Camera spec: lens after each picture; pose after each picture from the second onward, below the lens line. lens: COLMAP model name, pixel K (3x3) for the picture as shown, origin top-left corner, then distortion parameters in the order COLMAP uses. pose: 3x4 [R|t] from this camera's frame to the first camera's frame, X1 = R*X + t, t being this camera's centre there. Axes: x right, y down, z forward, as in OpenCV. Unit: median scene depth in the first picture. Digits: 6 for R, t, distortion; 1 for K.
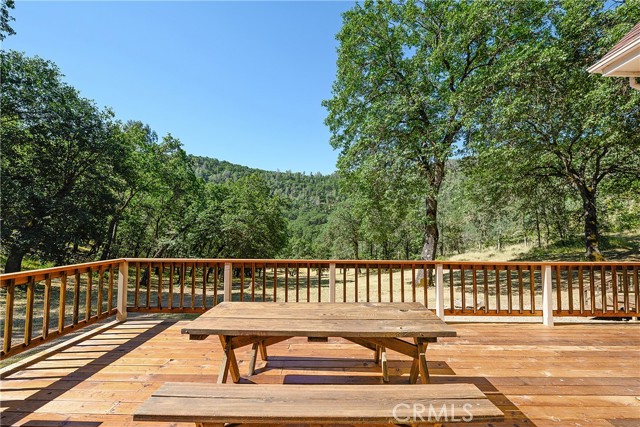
lens RADIAL K [[264.2, 0, 321.4], [0, 264.2, 217.9], [0, 0, 1]] dist [-0.000193, -0.000102]
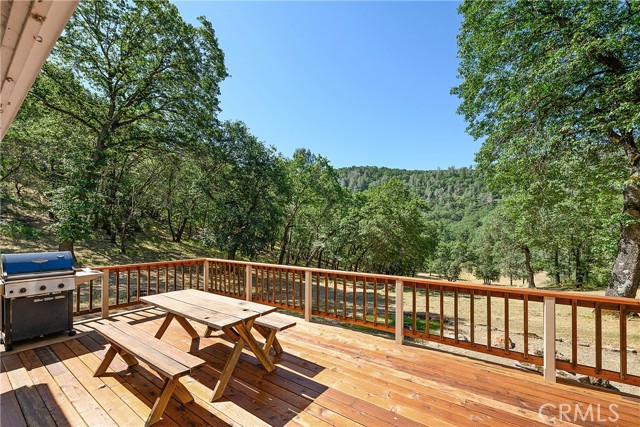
lens RADIAL K [[259.8, 0, 321.5], [0, 259.8, 231.6], [0, 0, 1]] dist [-0.001582, -0.000272]
pose [[0.828949, -0.011269, -0.559210, 0.088584], [0.034439, 0.998928, 0.030922, -0.004293], [0.558262, -0.044891, 0.828449, 0.010861]]
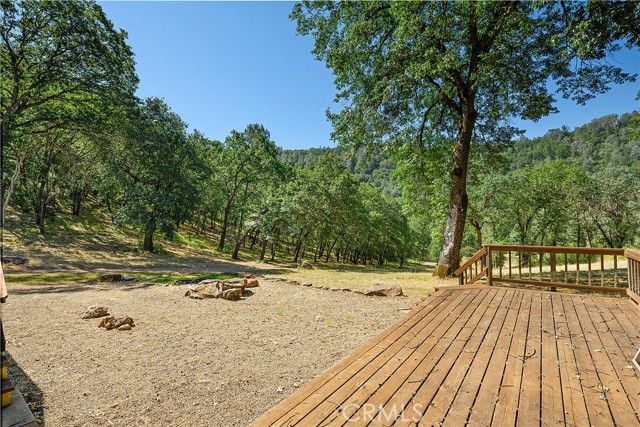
lens RADIAL K [[297.0, 0, 321.8], [0, 297.0, 214.8], [0, 0, 1]] dist [-0.001658, -0.000532]
pose [[0.810585, -0.030474, -0.584828, 0.403670], [0.050440, 0.998567, 0.017879, 0.040347], [0.583445, -0.043991, 0.810960, 0.104344]]
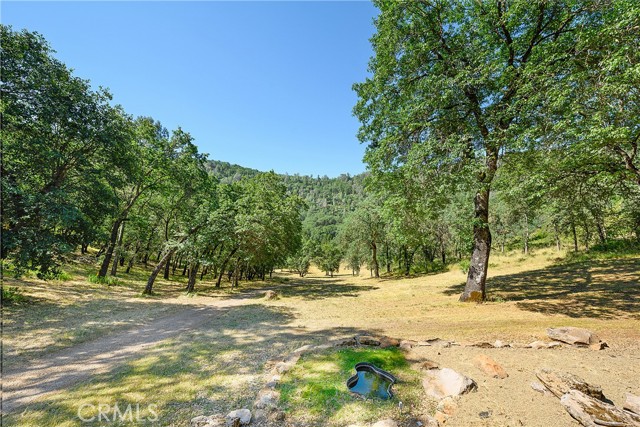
lens RADIAL K [[252.4, 0, 324.6], [0, 252.4, 215.6], [0, 0, 1]] dist [-0.000694, 0.000081]
pose [[0.999930, 0.003846, -0.011170, -0.056344], [-0.004003, 0.999894, -0.014010, 0.000309], [0.011115, 0.014054, 0.999839, 0.126140]]
